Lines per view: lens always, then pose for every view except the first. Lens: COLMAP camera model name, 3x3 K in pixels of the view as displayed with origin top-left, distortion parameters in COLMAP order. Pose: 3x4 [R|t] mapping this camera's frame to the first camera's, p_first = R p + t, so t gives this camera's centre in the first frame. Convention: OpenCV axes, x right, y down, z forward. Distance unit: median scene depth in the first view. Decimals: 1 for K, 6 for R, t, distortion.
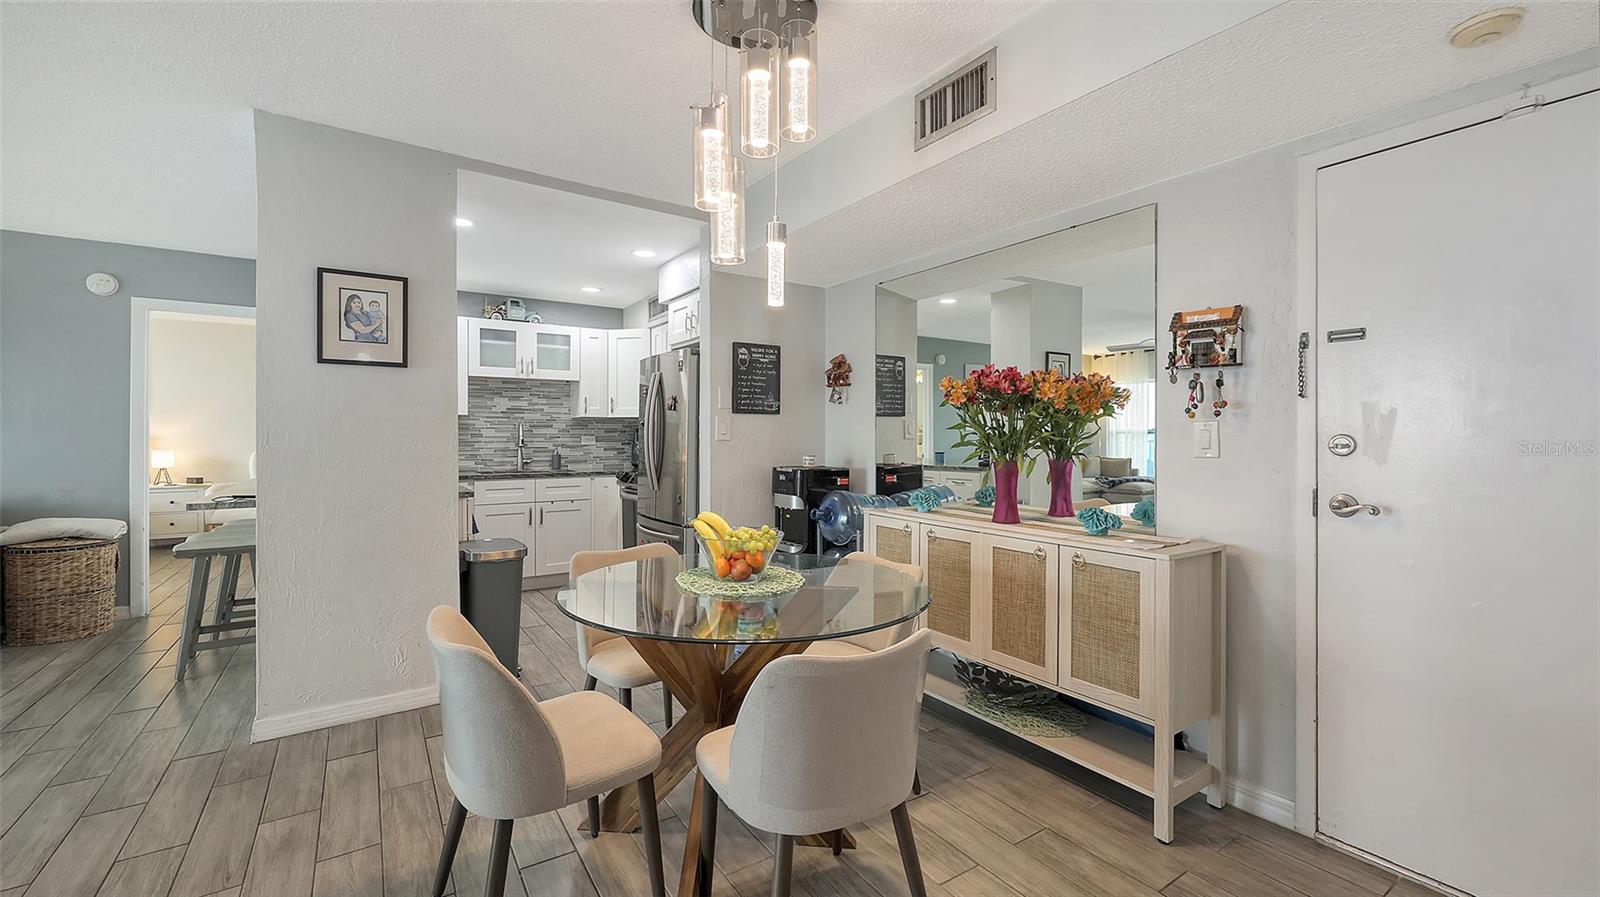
lens RADIAL K [[603.5, 0, 774.6], [0, 603.5, 435.0], [0, 0, 1]] dist [0.001407, -0.001229]
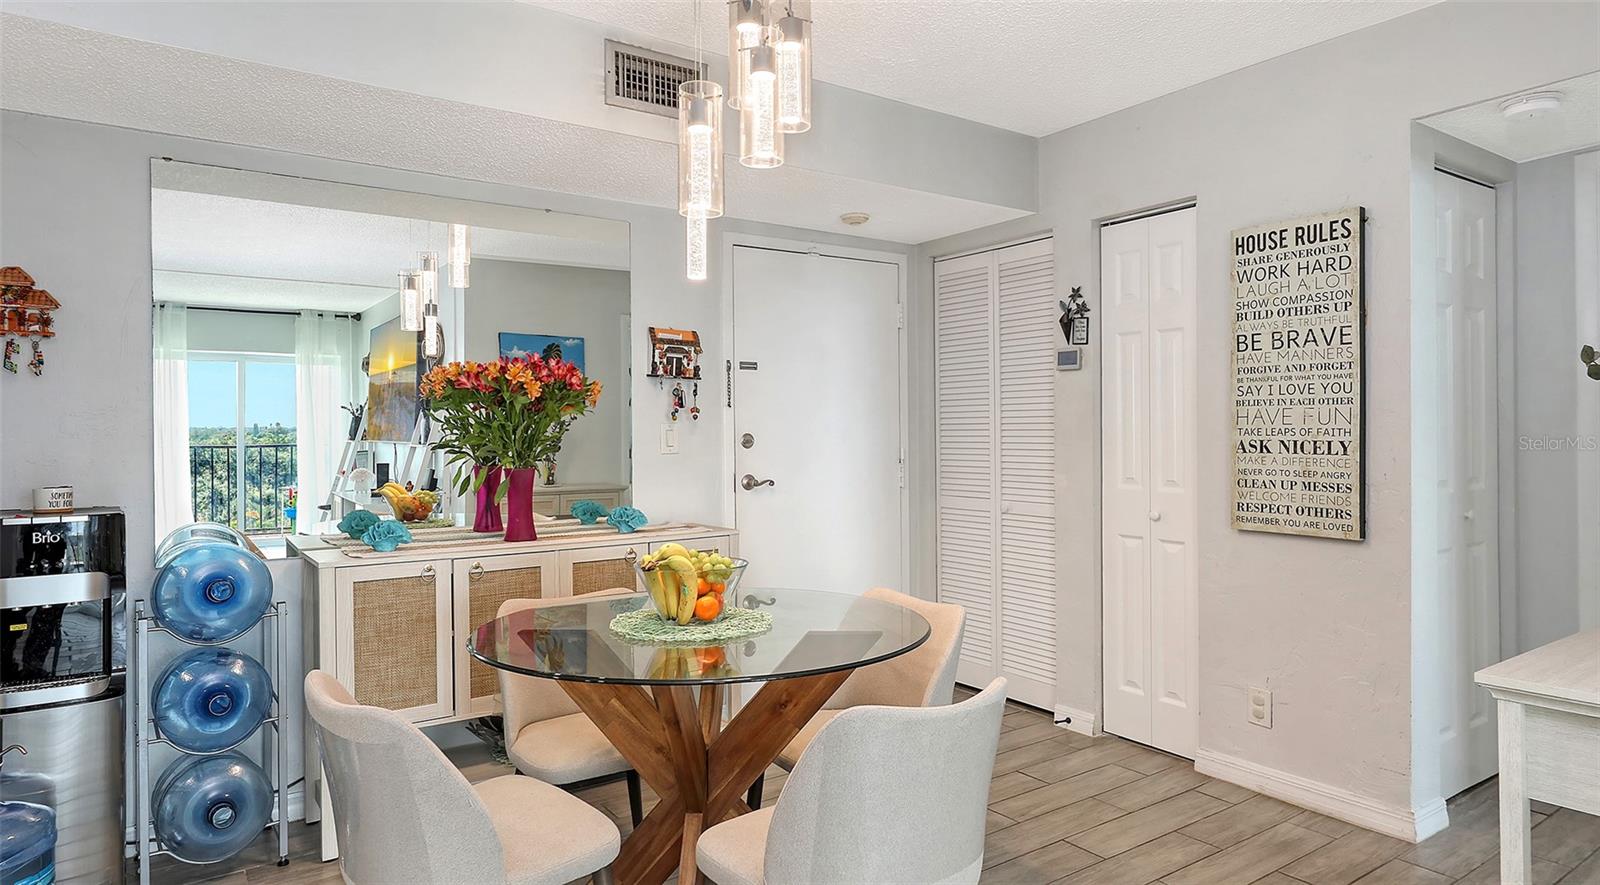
lens RADIAL K [[944.5, 0, 807.4], [0, 944.5, 433.3], [0, 0, 1]] dist [0.017085, 0.001624]
pose [[0.005443, -0.003818, 0.999978, -1.181391], [0.008816, 0.999954, 0.003770, -0.007347], [-0.999946, 0.008796, 0.005476, 0.745970]]
